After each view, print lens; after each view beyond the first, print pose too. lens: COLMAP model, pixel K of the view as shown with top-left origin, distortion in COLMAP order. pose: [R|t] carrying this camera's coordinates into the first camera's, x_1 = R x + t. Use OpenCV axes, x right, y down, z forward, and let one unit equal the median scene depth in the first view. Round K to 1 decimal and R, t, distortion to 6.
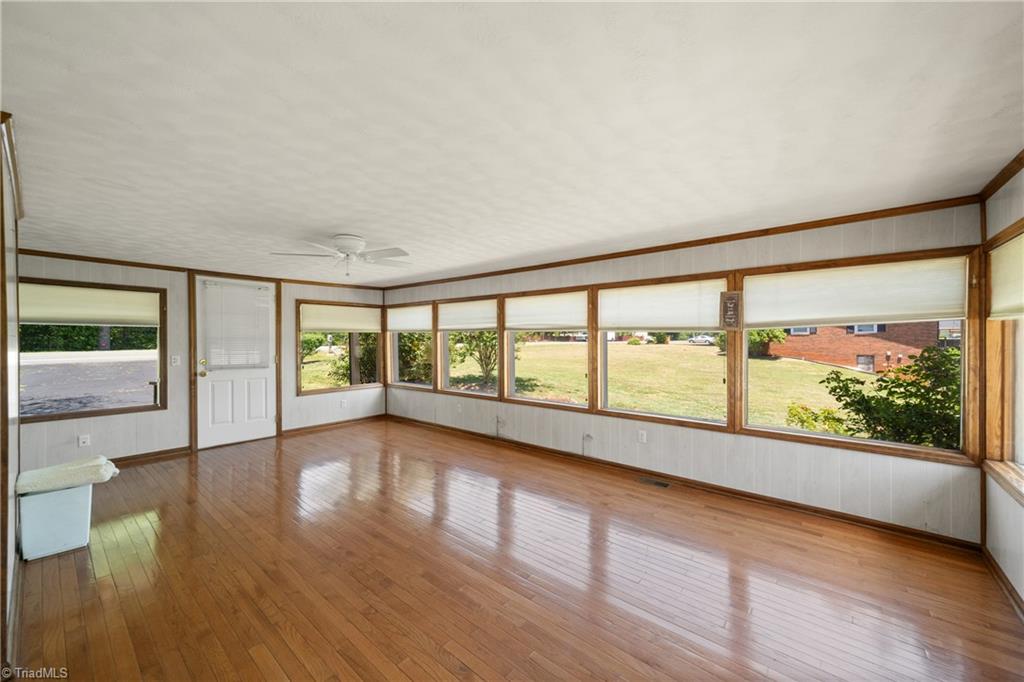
lens RADIAL K [[395.7, 0, 510.5], [0, 395.7, 339.4], [0, 0, 1]] dist [-0.001222, -0.000277]
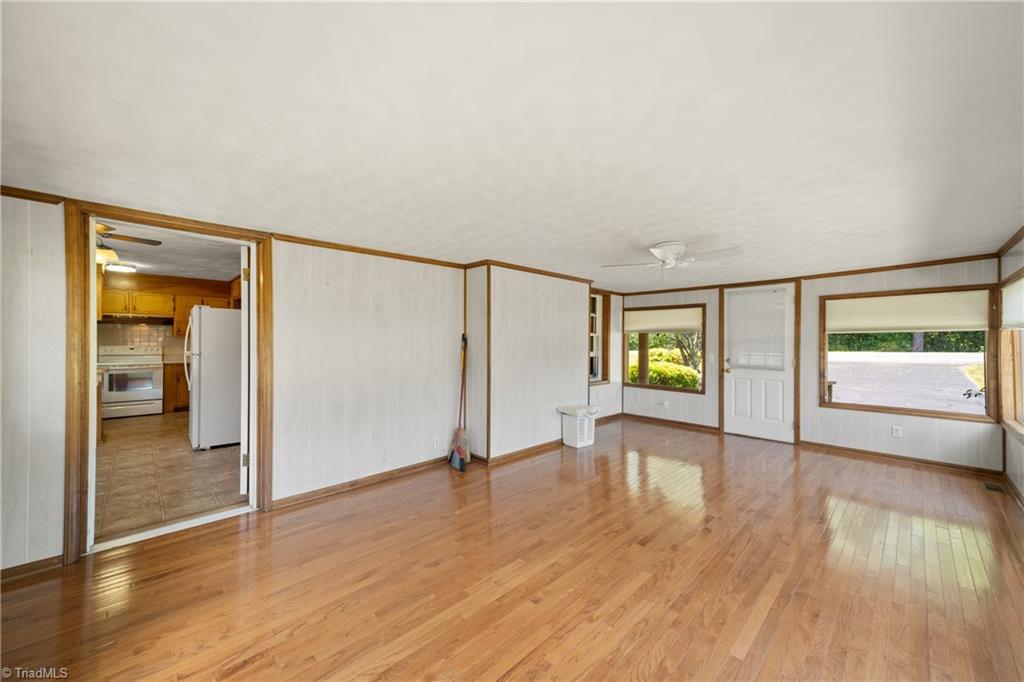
lens RADIAL K [[367.0, 0, 510.8], [0, 367.0, 341.7], [0, 0, 1]] dist [-0.000082, 0.000026]
pose [[-0.131368, 0.001979, -0.991332, 0.391517], [-0.001422, 0.999997, 0.002185, -0.001102], [0.991333, 0.001697, -0.131365, 0.467860]]
